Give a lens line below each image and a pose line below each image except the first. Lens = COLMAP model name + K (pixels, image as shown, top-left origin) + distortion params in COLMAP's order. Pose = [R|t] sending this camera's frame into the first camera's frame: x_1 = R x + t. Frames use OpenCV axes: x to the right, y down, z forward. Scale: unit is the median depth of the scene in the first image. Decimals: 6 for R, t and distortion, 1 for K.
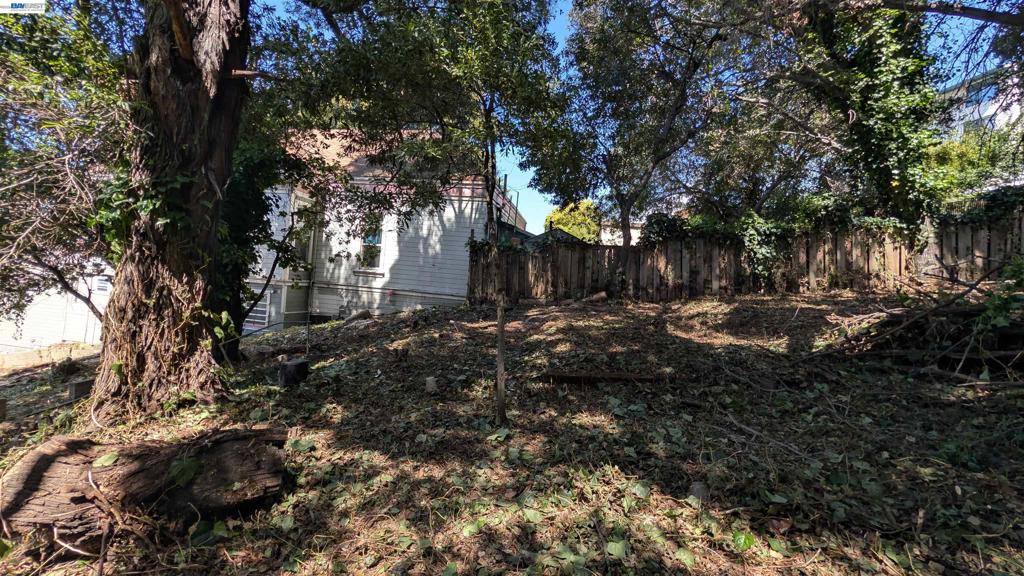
lens RADIAL K [[389.3, 0, 512.3], [0, 389.3, 292.7], [0, 0, 1]] dist [-0.002667, 0.000465]
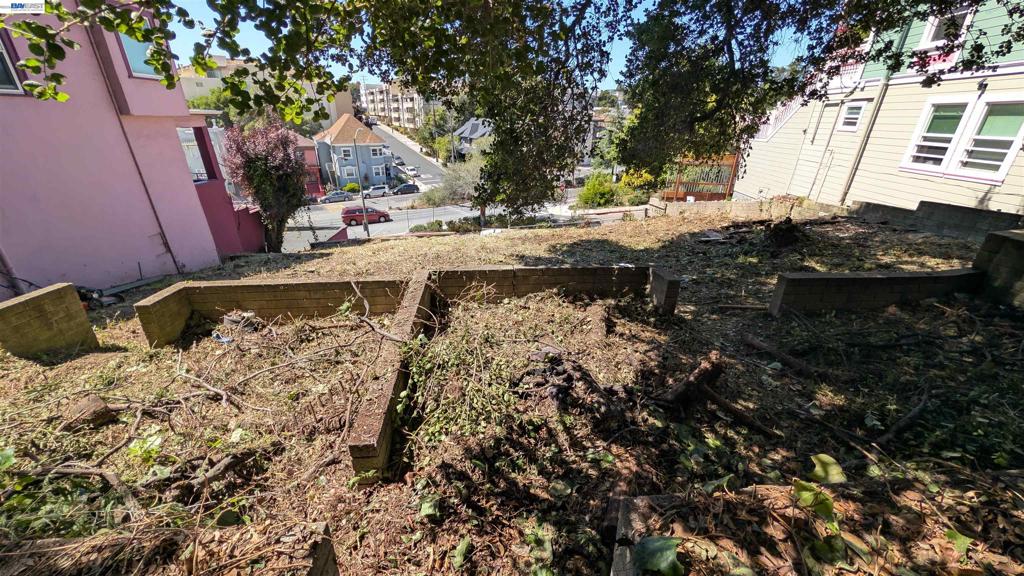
lens RADIAL K [[389.3, 0, 510.5], [0, 389.3, 288.2], [0, 0, 1]] dist [-0.002667, 0.000465]
pose [[0.104967, 0.328625, -0.938609, -0.528444], [-0.020708, 0.944341, 0.328316, 0.073179], [0.994260, -0.015026, 0.105930, 0.455211]]
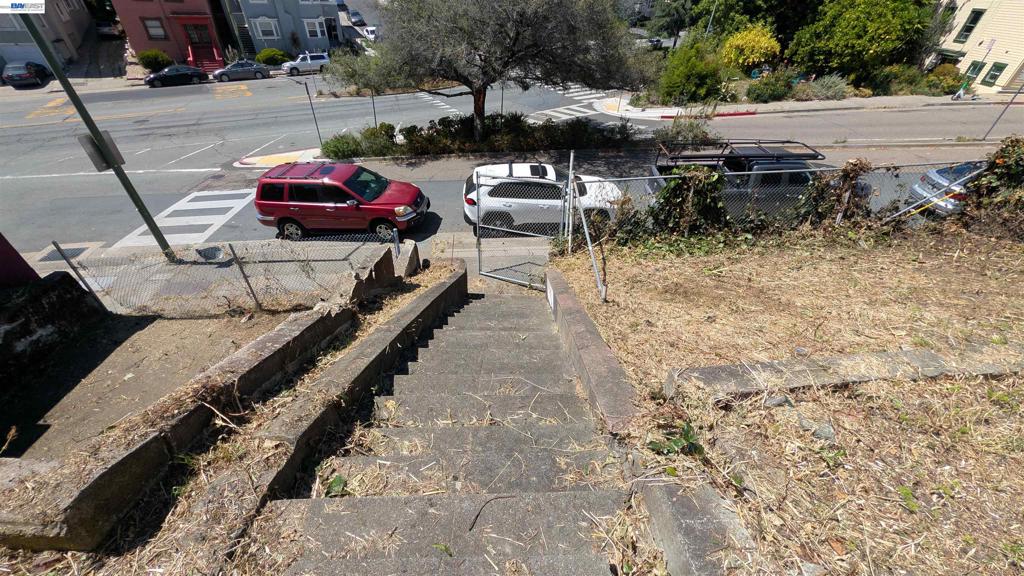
lens RADIAL K [[389.3, 0, 513.0], [0, 389.3, 289.9], [0, 0, 1]] dist [-0.002667, 0.000465]
pose [[0.108123, 0.556875, -0.823529, -1.844960], [-0.049093, 0.830365, 0.555053, 0.244797], [0.992925, -0.019585, 0.117121, 0.505475]]
